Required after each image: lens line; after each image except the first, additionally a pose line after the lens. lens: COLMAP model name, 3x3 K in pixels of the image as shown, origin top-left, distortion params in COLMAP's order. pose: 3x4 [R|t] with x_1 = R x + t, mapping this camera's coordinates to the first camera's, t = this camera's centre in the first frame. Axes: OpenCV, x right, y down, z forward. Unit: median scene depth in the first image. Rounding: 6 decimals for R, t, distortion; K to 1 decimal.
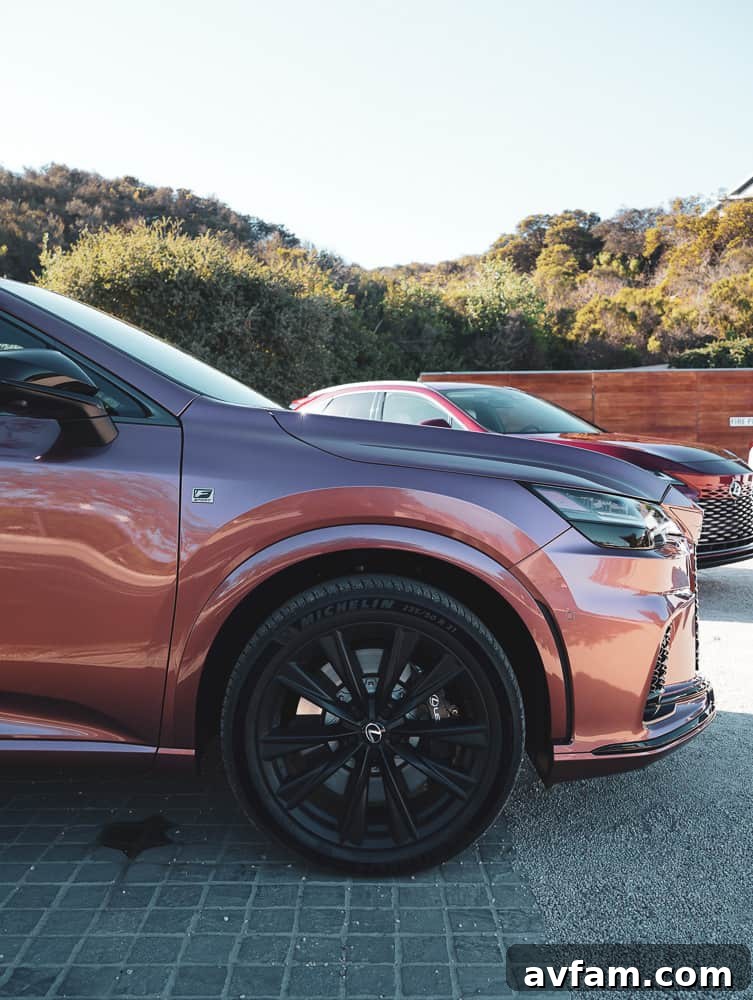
lens RADIAL K [[873.4, 0, 376.5], [0, 873.4, 500.0], [0, 0, 1]] dist [-0.012072, -0.006904]
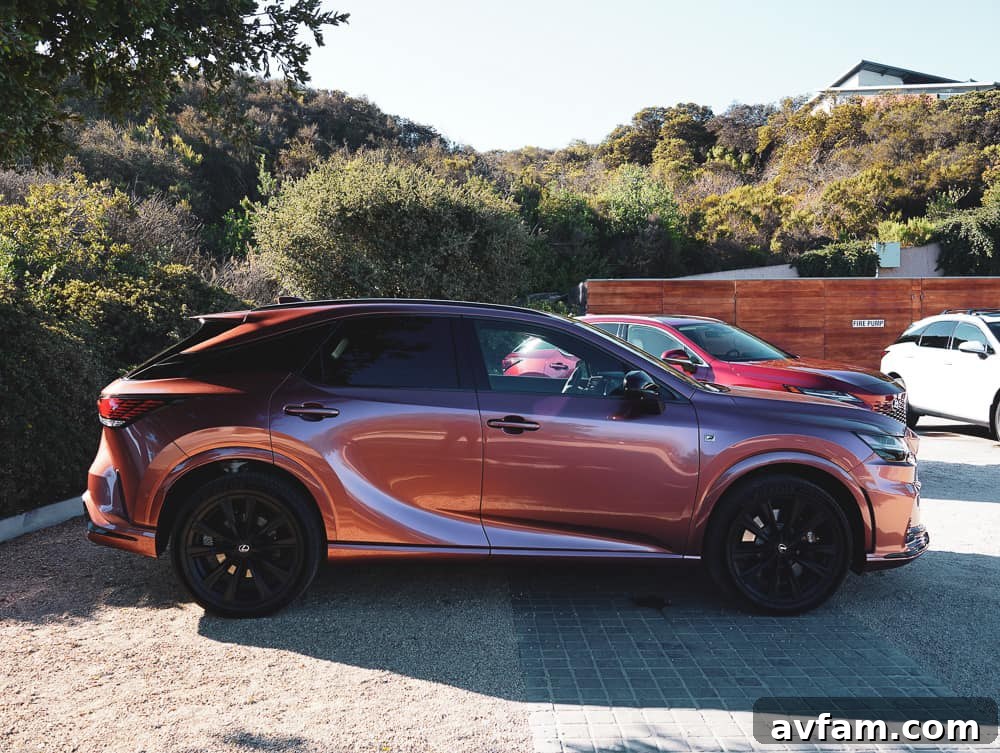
lens RADIAL K [[873.4, 0, 500.0], [0, 873.4, 376.5], [0, 0, 1]] dist [-0.012072, -0.006904]
pose [[0.999504, 0.007089, 0.030696, -0.063142], [-0.007169, 0.999971, 0.002490, -0.012782], [-0.030678, -0.002709, 0.999526, -0.091895]]
